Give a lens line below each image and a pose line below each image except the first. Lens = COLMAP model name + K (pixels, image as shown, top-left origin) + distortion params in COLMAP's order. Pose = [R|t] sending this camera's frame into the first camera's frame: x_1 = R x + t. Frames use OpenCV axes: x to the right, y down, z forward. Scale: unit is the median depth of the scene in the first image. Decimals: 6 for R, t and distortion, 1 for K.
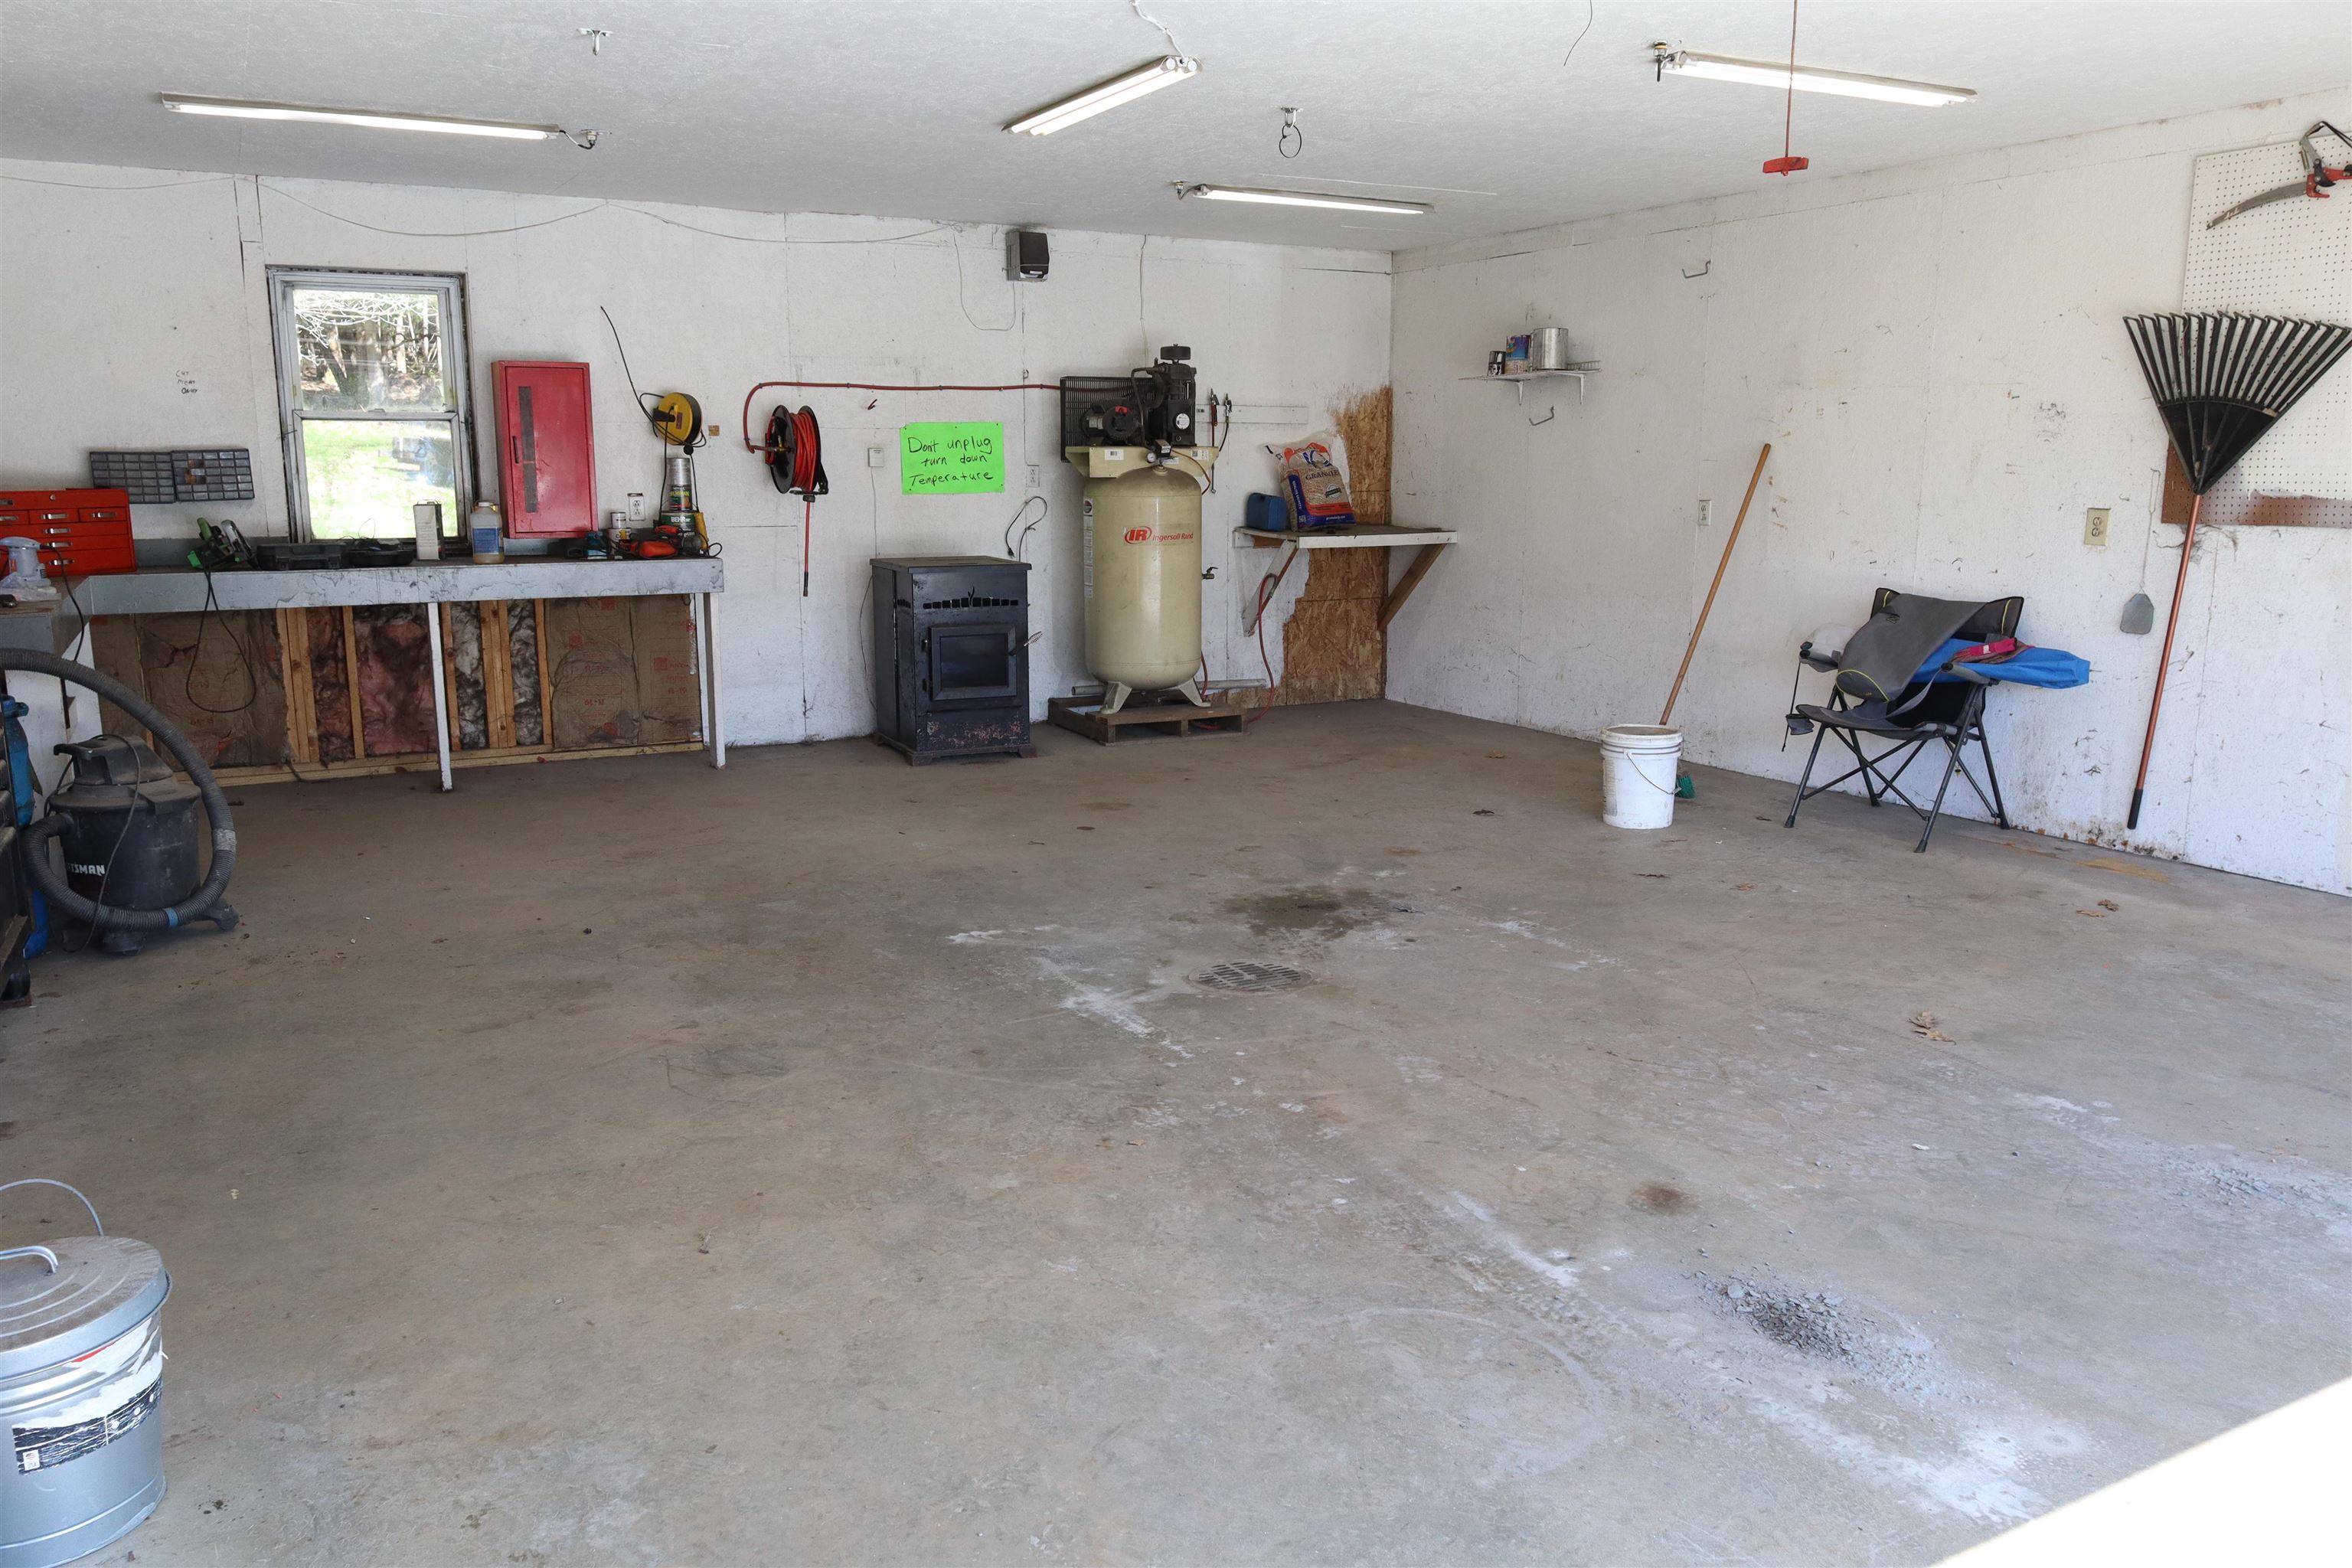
lens RADIAL K [[1757.1, 0, 1176.0], [0, 1757.1, 784.0], [0, 0, 1]] dist [0.001872, 0.002805]
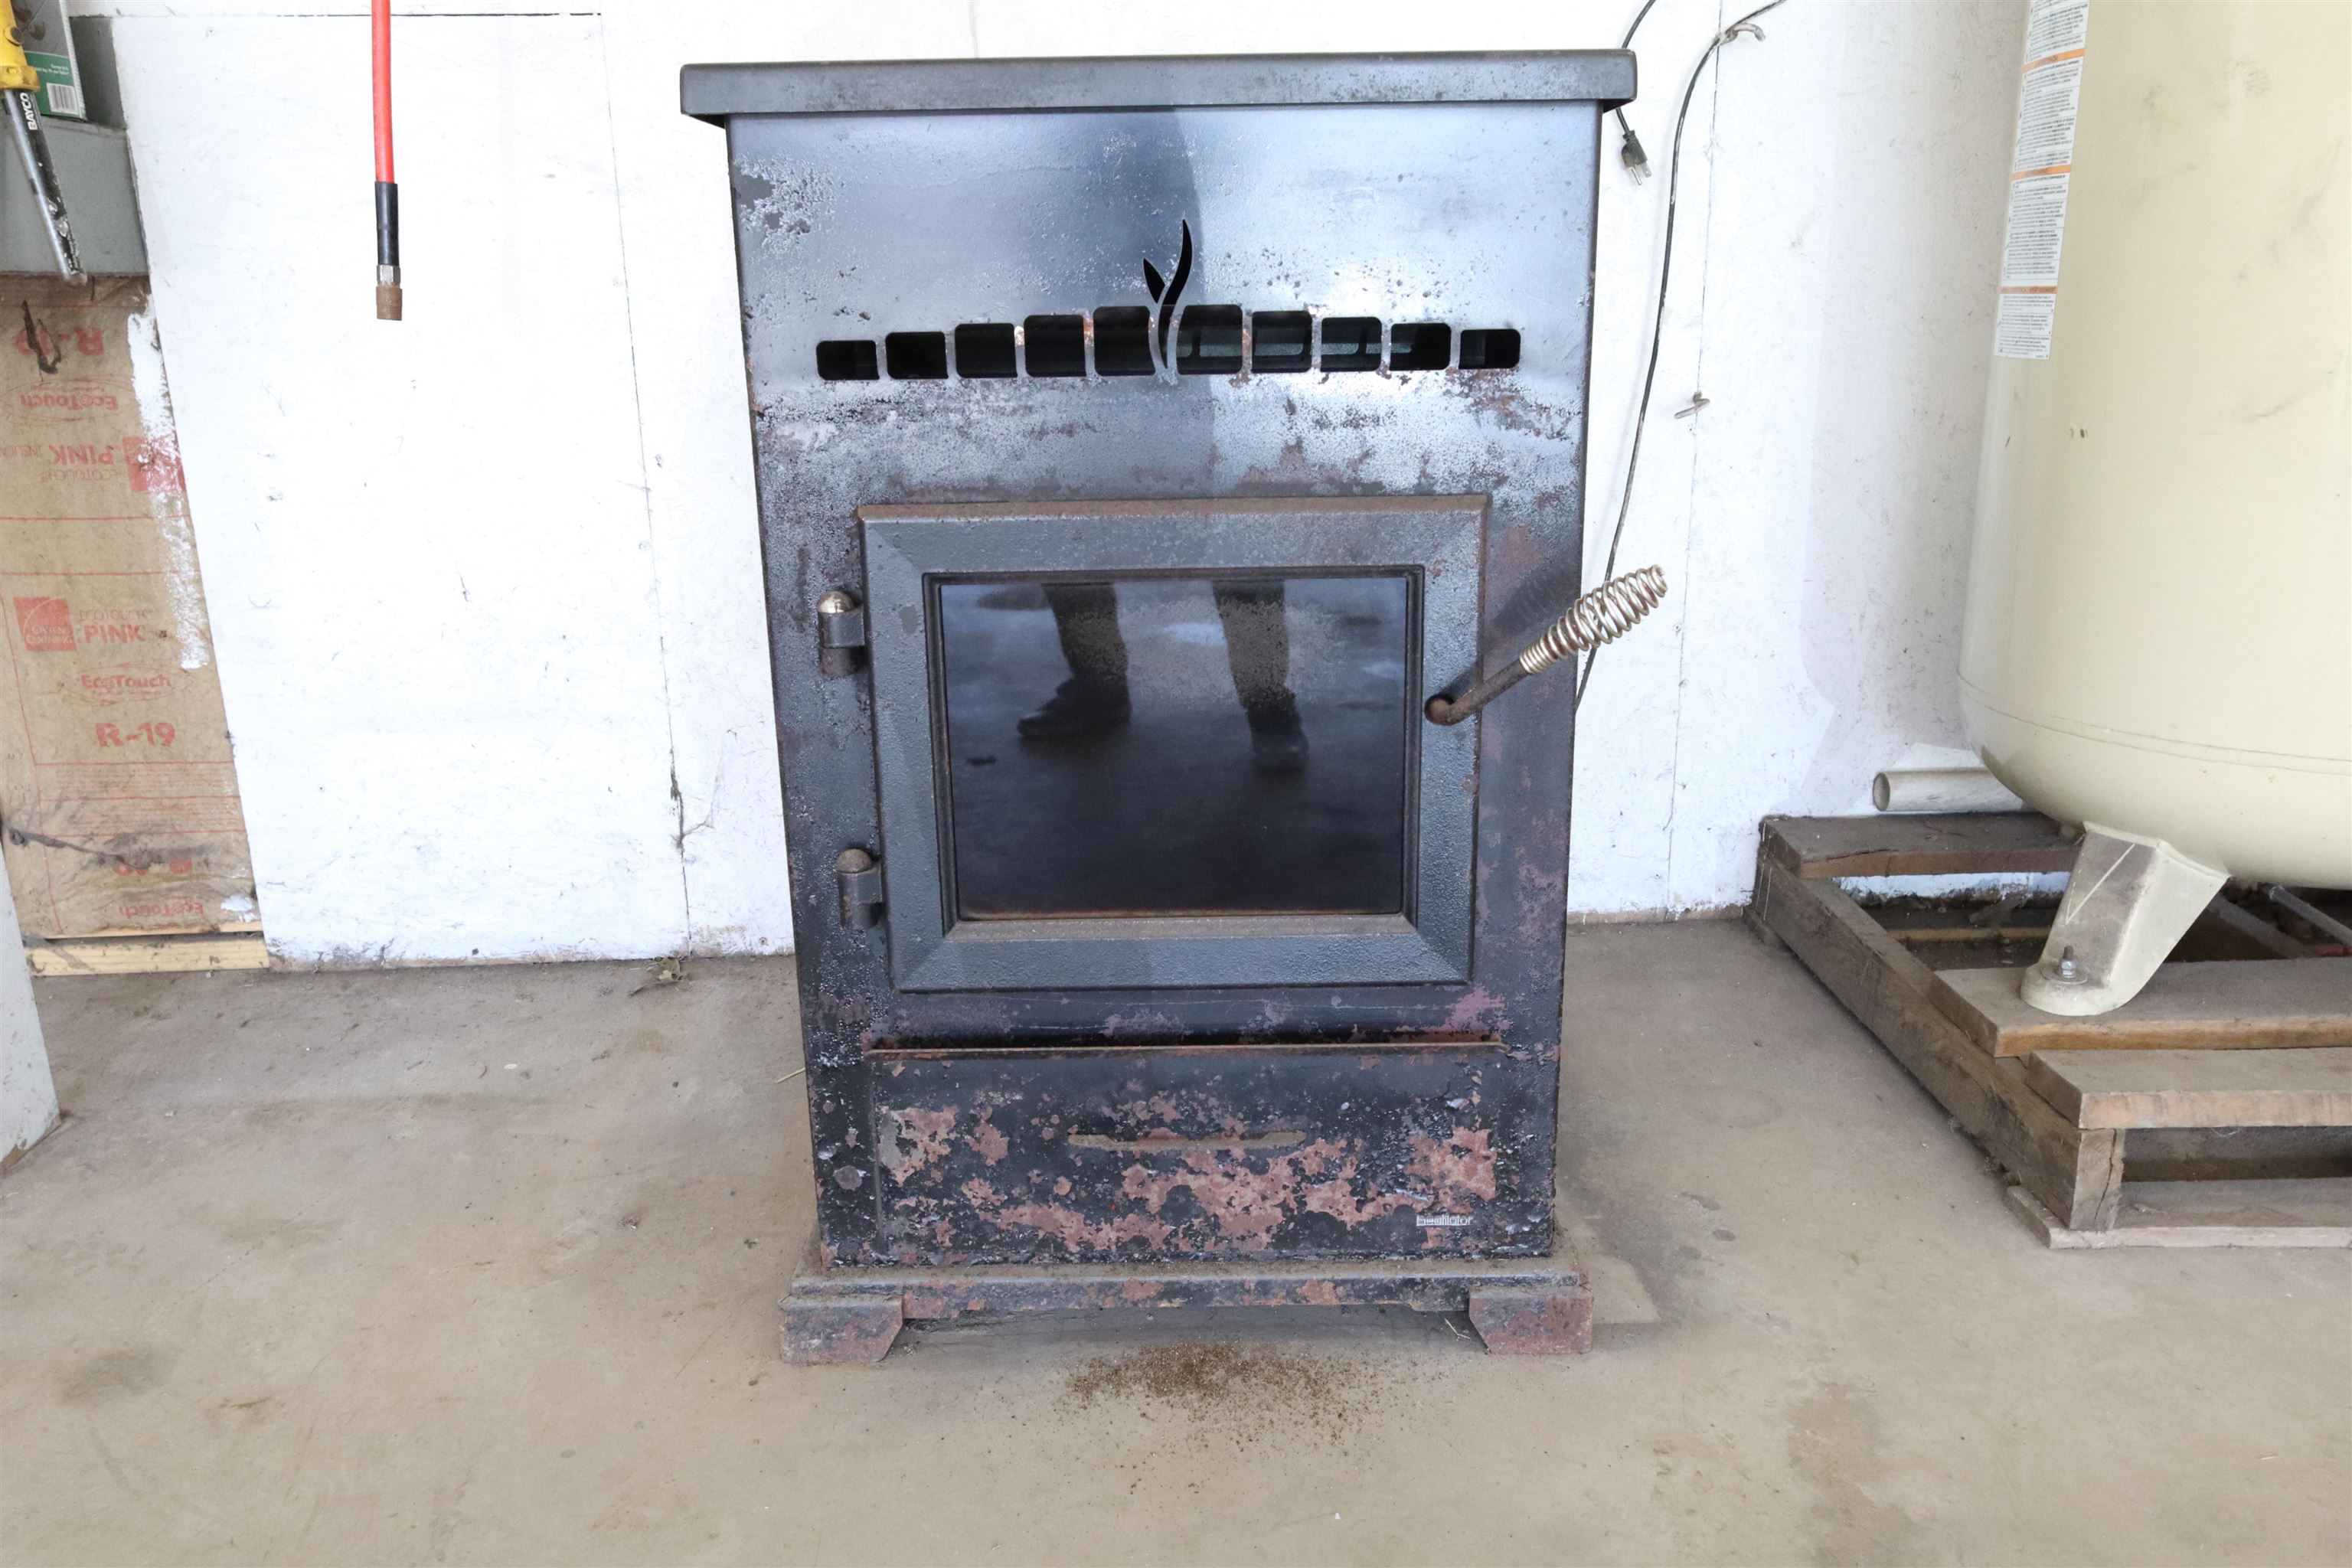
lens RADIAL K [[1757.1, 0, 1176.0], [0, 1757.1, 784.0], [0, 0, 1]] dist [0.001872, 0.002805]
pose [[0.904368, 0.097203, -0.415535, -0.051781], [-0.061644, 0.993257, 0.098185, -0.079139], [0.422277, -0.063181, 0.904262, 0.841522]]
